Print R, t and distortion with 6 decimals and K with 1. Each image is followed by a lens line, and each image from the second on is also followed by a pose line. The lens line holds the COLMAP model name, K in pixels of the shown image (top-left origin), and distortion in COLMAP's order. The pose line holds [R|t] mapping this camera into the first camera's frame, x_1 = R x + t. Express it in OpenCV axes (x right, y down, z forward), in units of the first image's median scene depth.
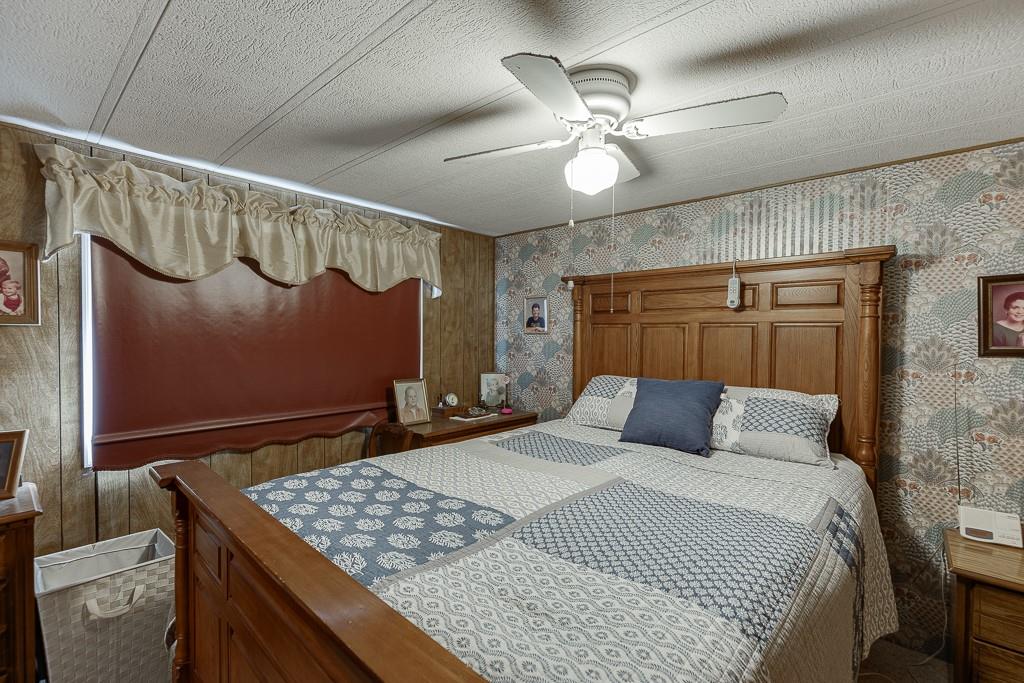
lens RADIAL K [[455.2, 0, 510.4], [0, 455.2, 346.4], [0, 0, 1]] dist [0.004055, -0.001223]
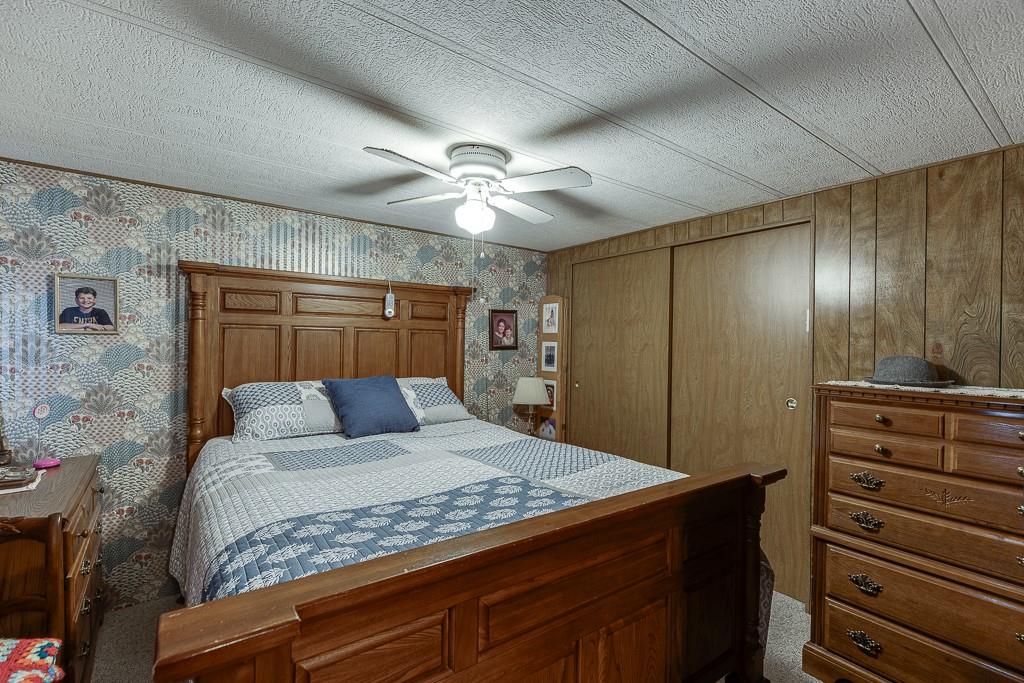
lens RADIAL K [[455.2, 0, 520.3], [0, 455.2, 345.1], [0, 0, 1]] dist [0.004055, -0.001223]
pose [[0.180348, 0.001184, 0.983602, -0.507747], [0.026673, 0.999626, -0.006094, 0.009254], [-0.983241, 0.027335, 0.180248, 0.305033]]
